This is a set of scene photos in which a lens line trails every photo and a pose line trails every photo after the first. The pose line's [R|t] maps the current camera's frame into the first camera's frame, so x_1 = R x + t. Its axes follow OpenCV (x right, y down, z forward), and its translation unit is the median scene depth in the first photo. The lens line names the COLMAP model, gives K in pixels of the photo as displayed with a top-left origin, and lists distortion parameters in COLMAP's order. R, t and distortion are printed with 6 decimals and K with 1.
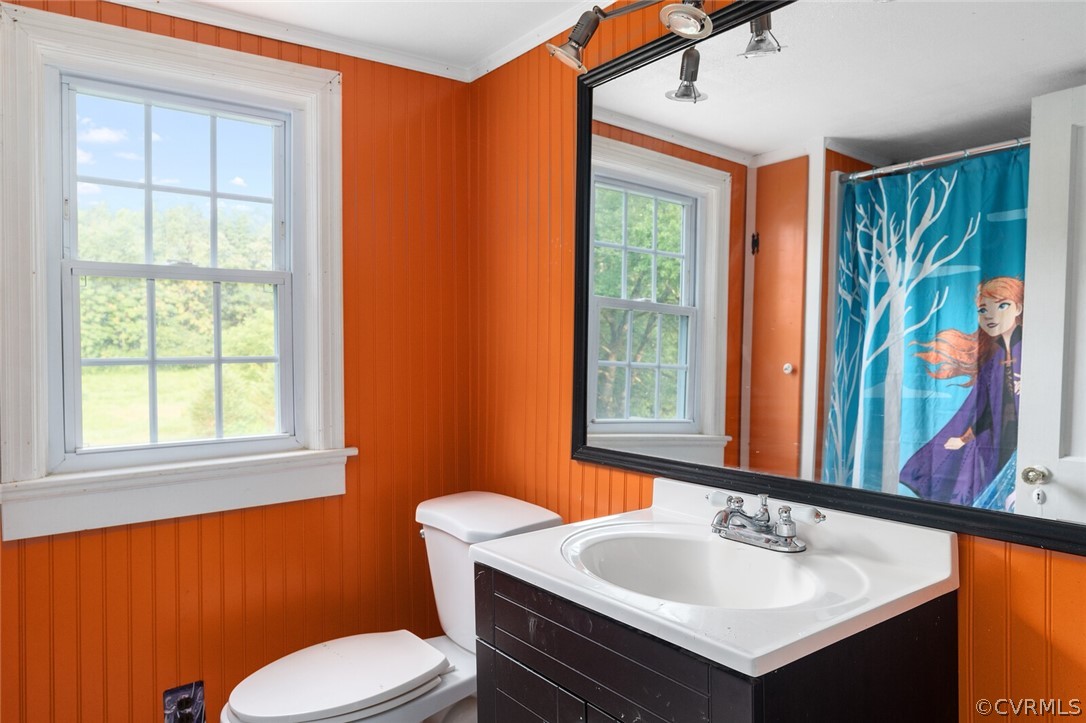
lens RADIAL K [[765.6, 0, 529.5], [0, 765.6, 401.1], [0, 0, 1]] dist [0.003312, 0.003592]
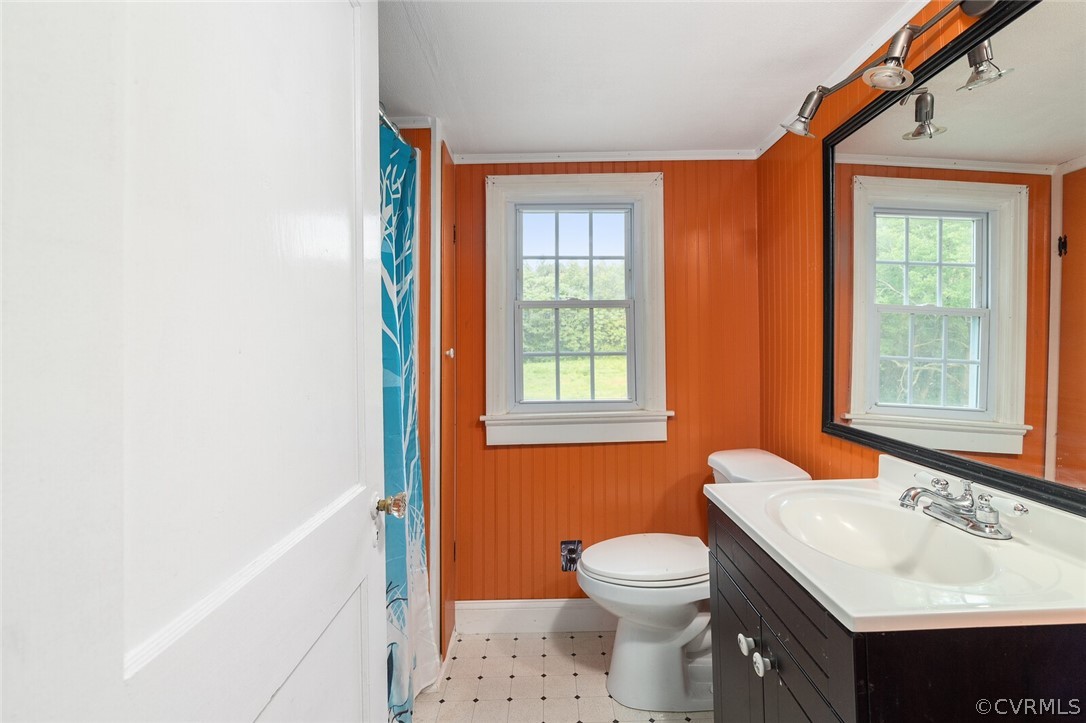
lens RADIAL K [[493.4, 0, 542.9], [0, 493.4, 361.3], [0, 0, 1]] dist [-0.012463, 0.003413]
pose [[0.809463, 0.014616, -0.586988, 0.150712], [-0.034125, 0.999171, -0.022180, -0.008316], [0.586178, 0.037985, 0.809291, 0.046638]]
